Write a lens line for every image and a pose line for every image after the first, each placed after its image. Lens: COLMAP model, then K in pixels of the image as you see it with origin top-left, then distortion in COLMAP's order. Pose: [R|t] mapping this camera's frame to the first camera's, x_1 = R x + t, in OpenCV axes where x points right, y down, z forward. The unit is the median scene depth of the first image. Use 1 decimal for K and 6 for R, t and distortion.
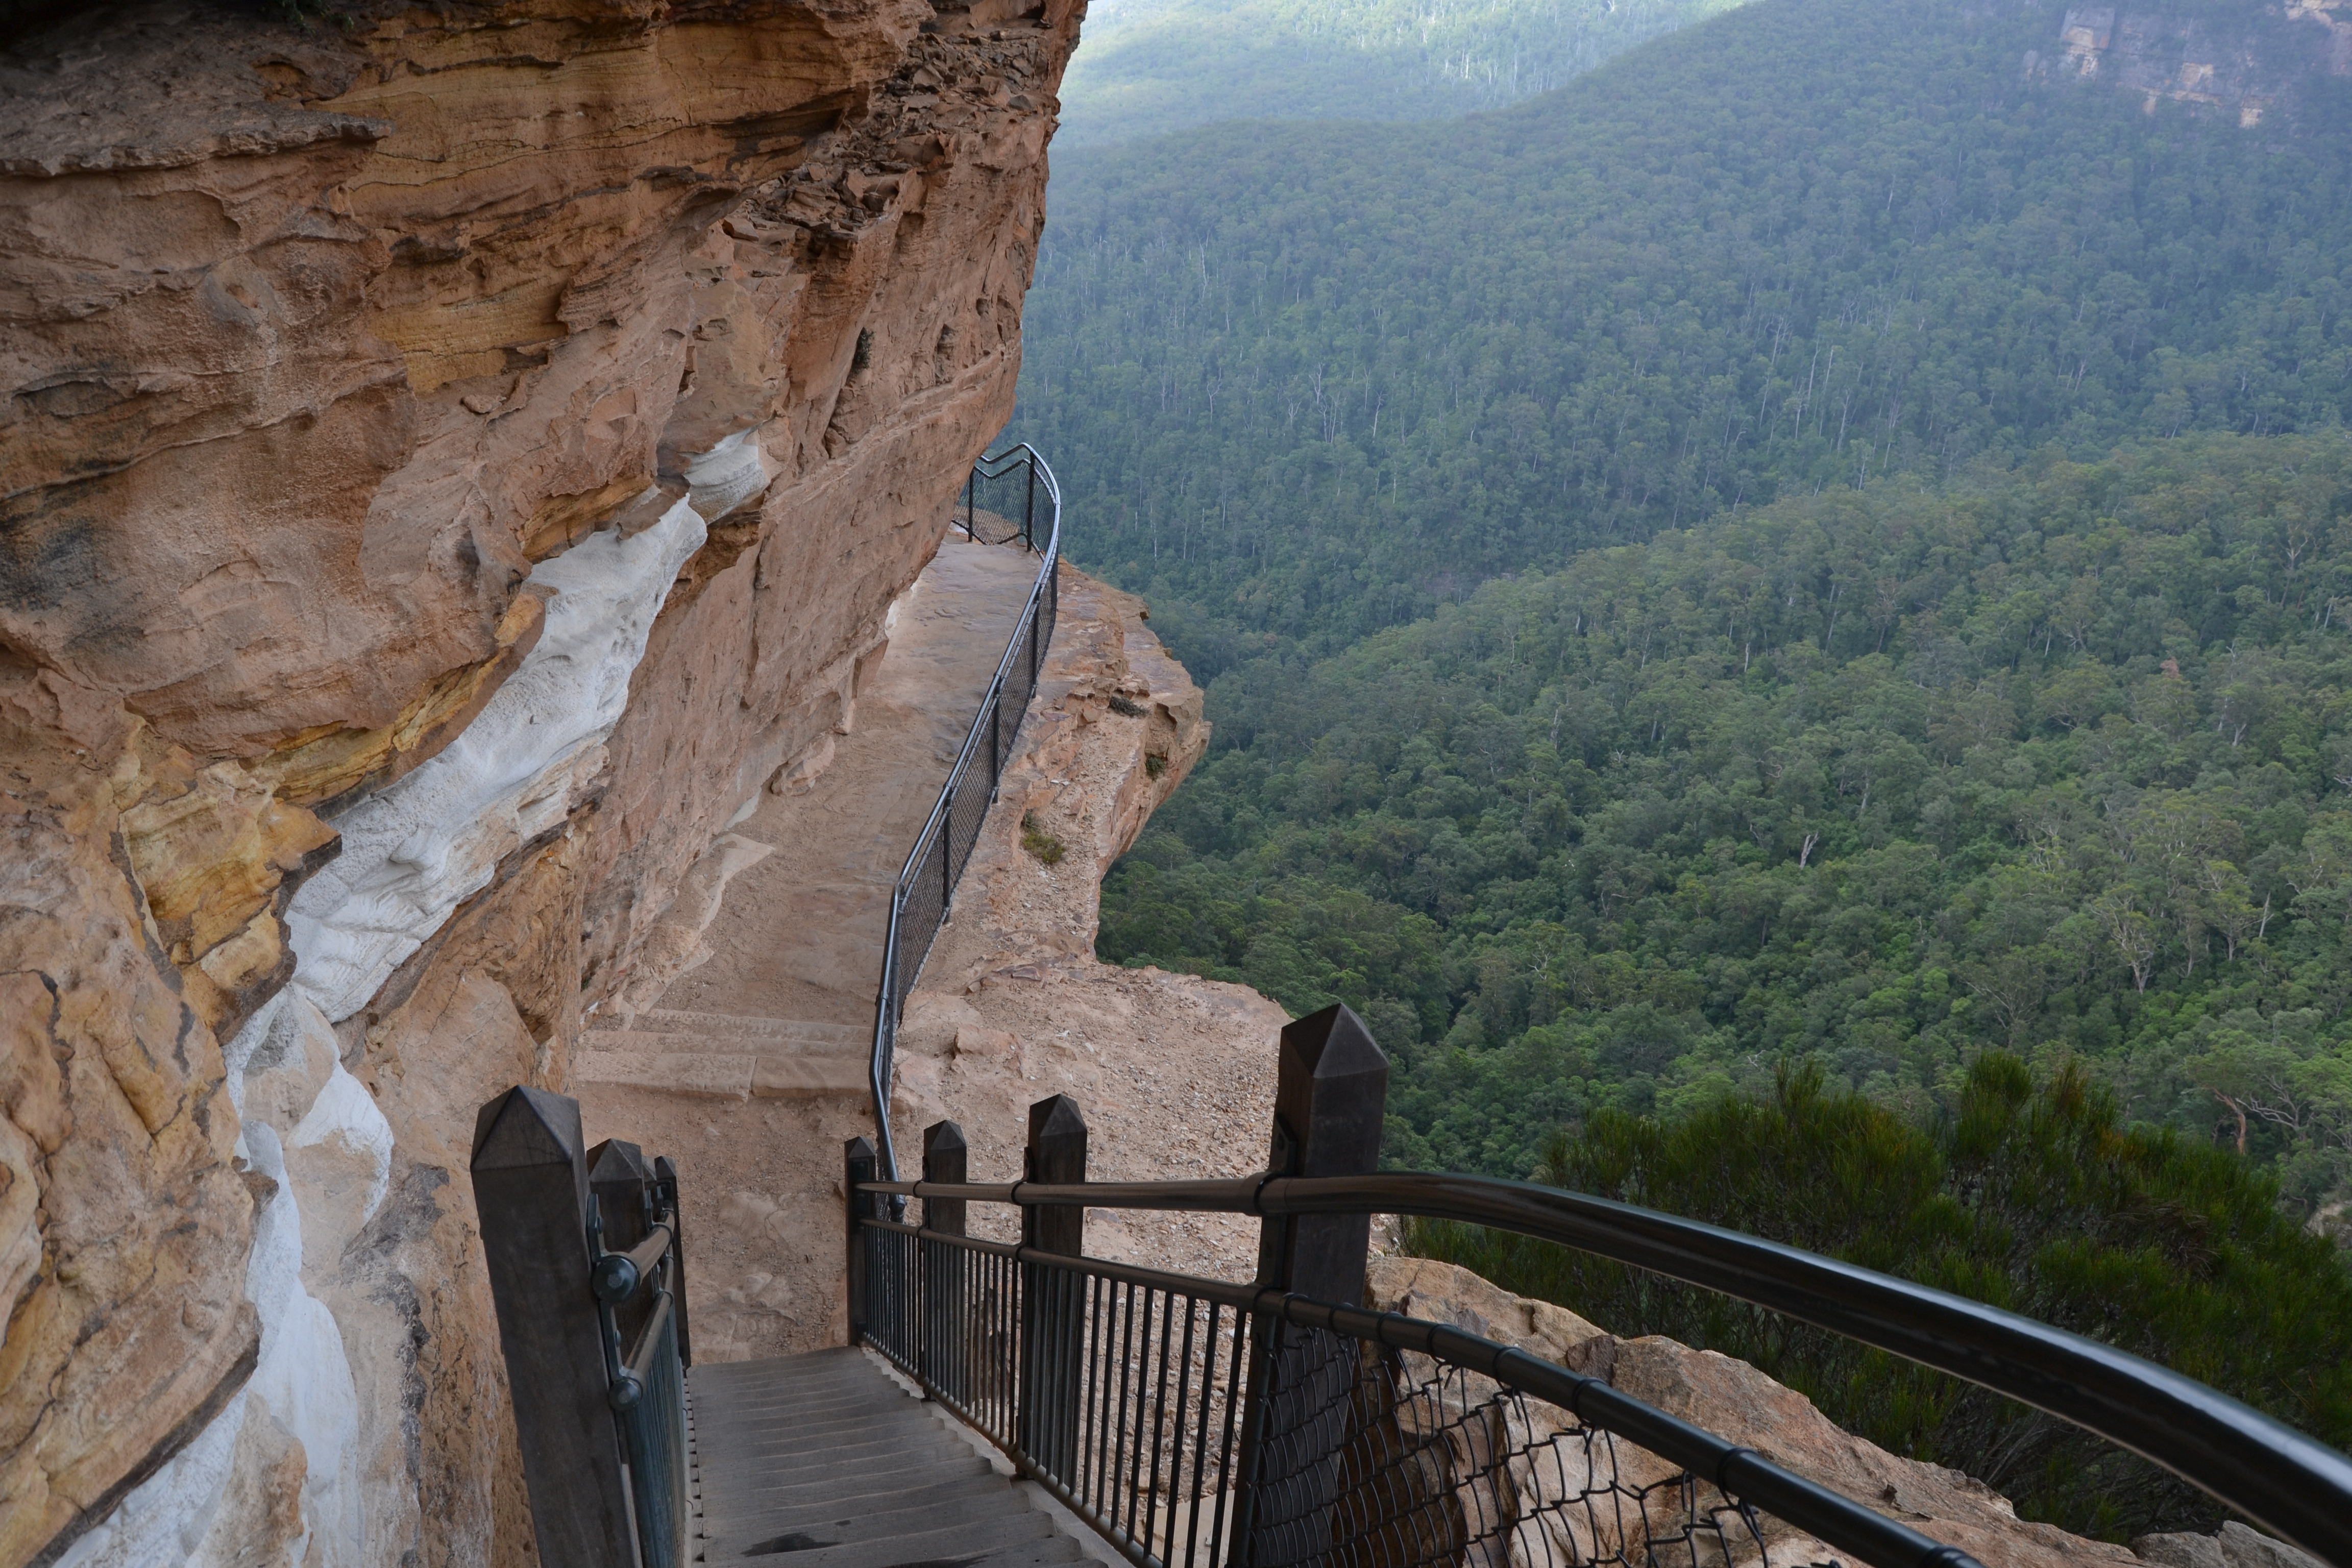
lens RADIAL K [[1876.8, 0, 1176.0], [0, 1876.8, 784.0], [0, 0, 1]] dist [-0.093266, 0.043817]
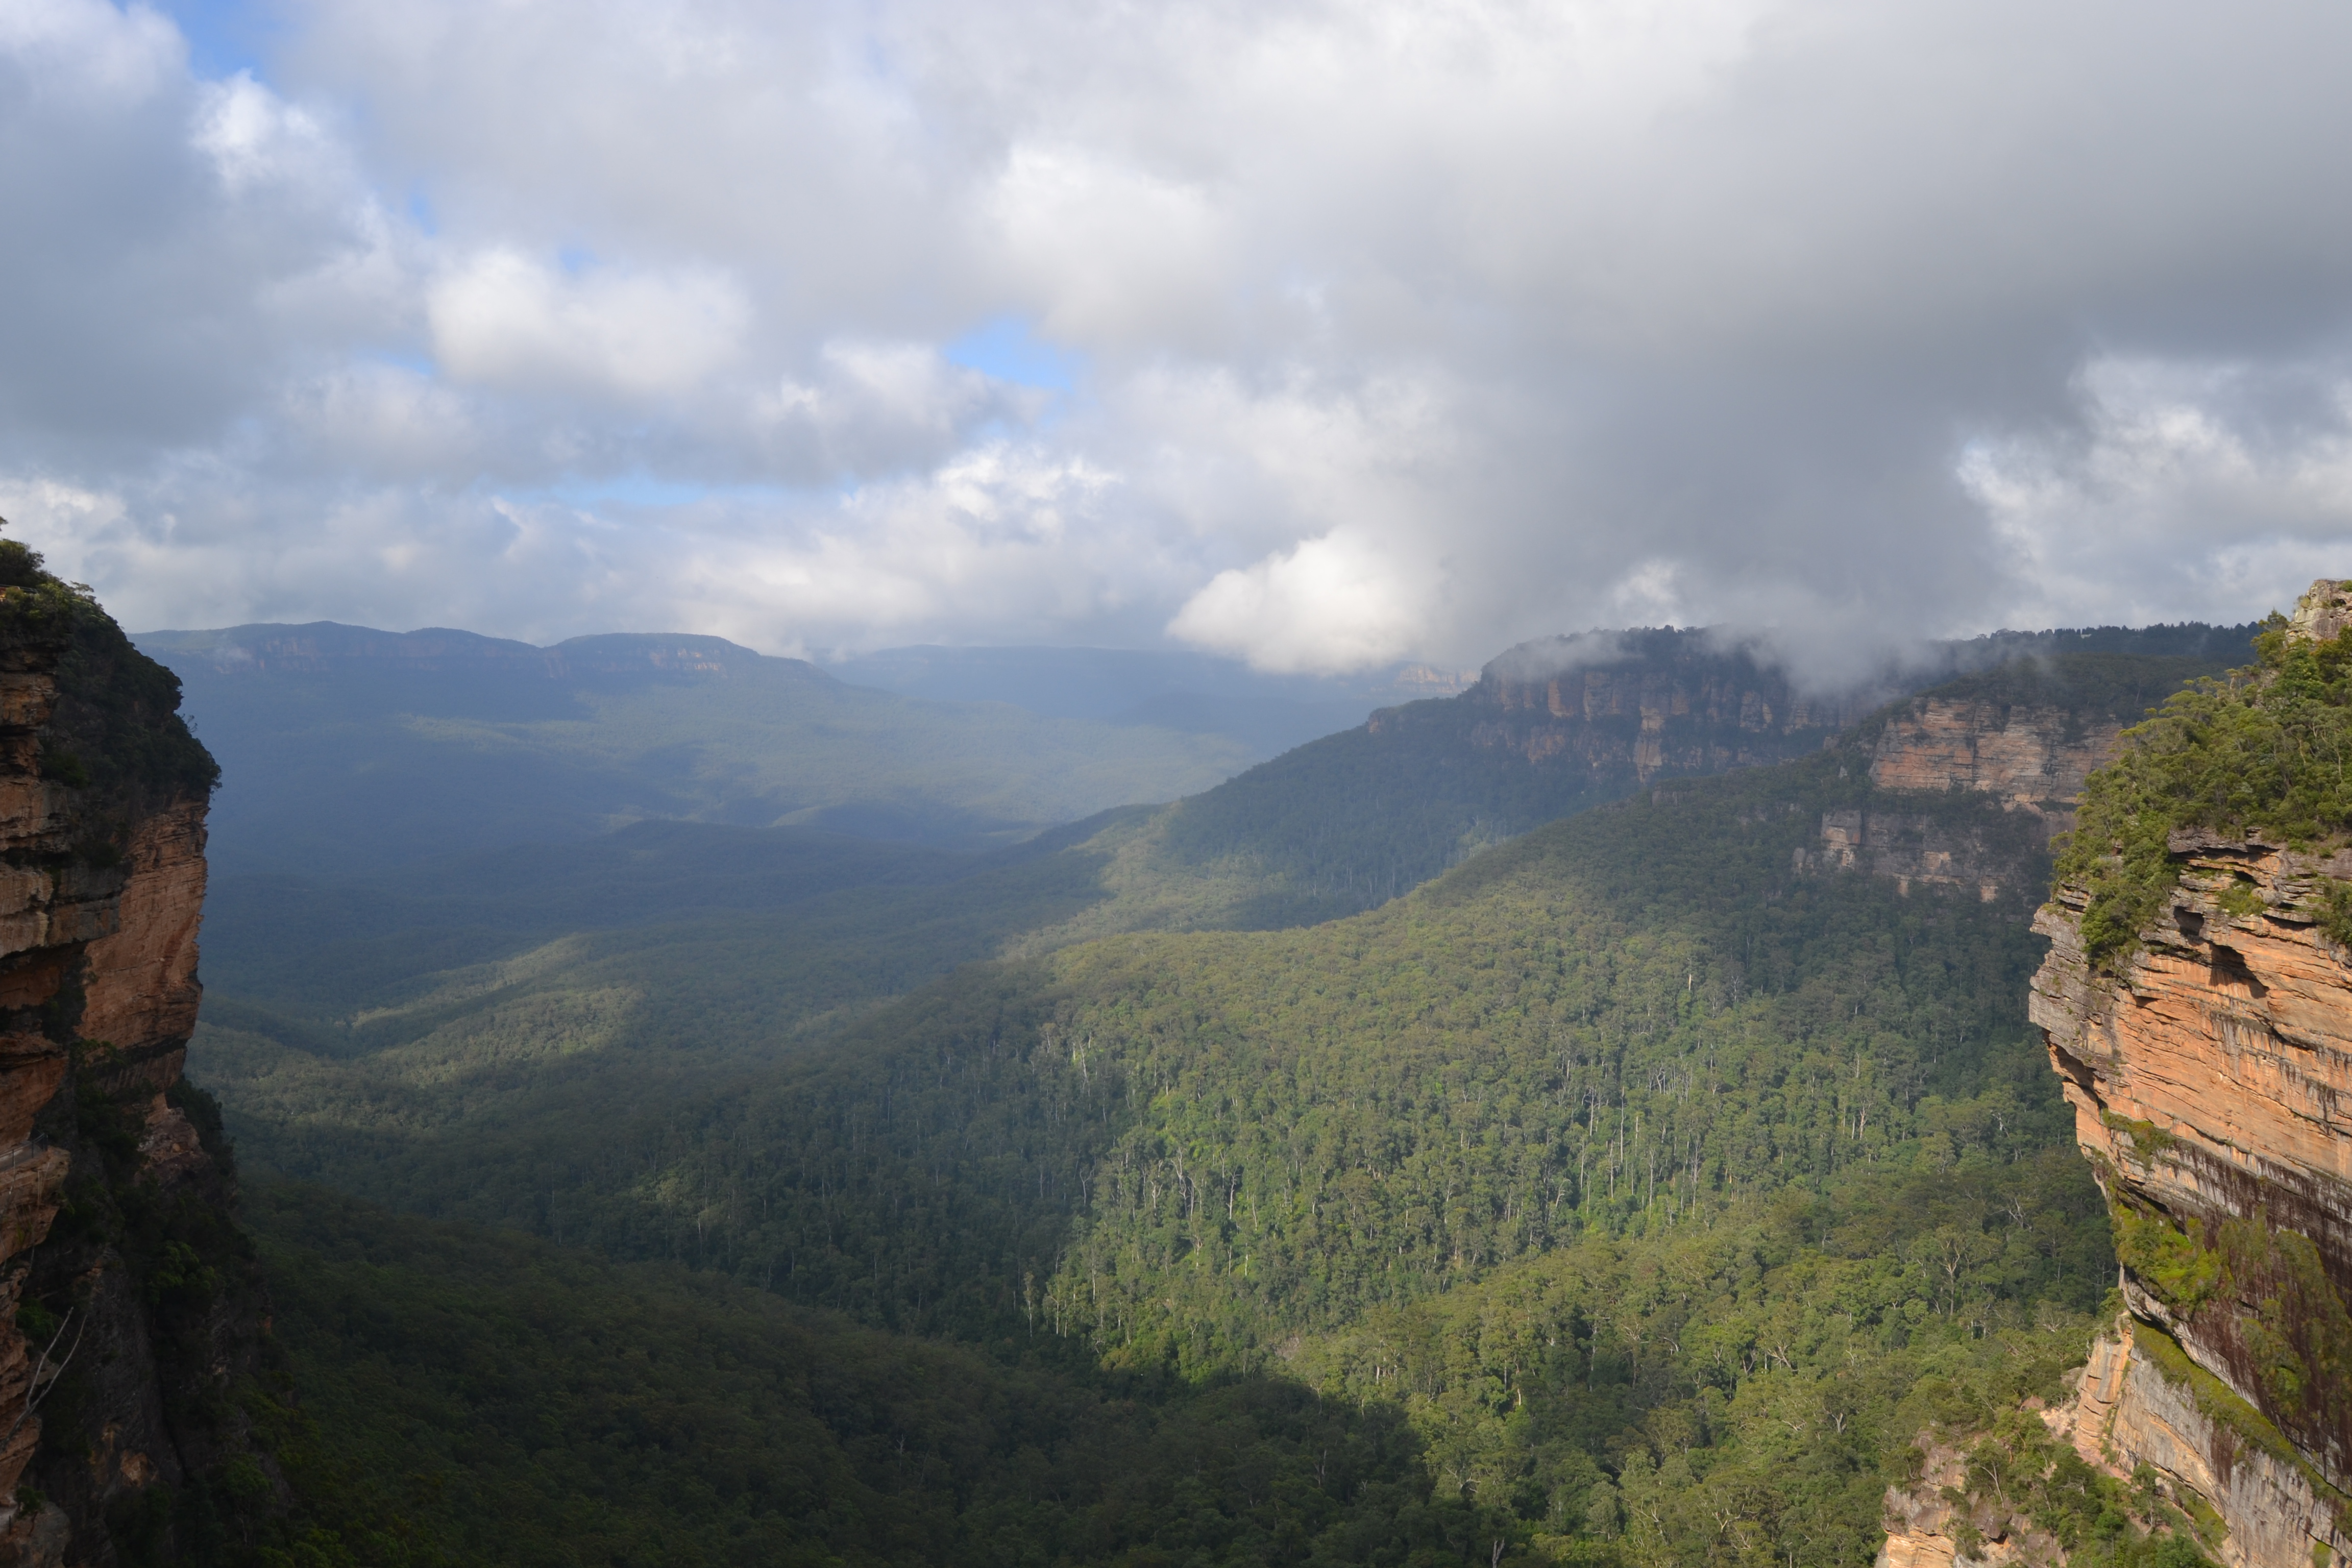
lens RADIAL K [[1876.8, 0, 1176.0], [0, 1876.8, 784.0], [0, 0, 1]] dist [-0.093266, 0.043817]
pose [[0.999487, -0.030229, 0.010541, 0.068294], [0.031906, 0.913514, -0.405554, 0.025694], [0.002630, 0.405682, 0.914010, -0.096134]]
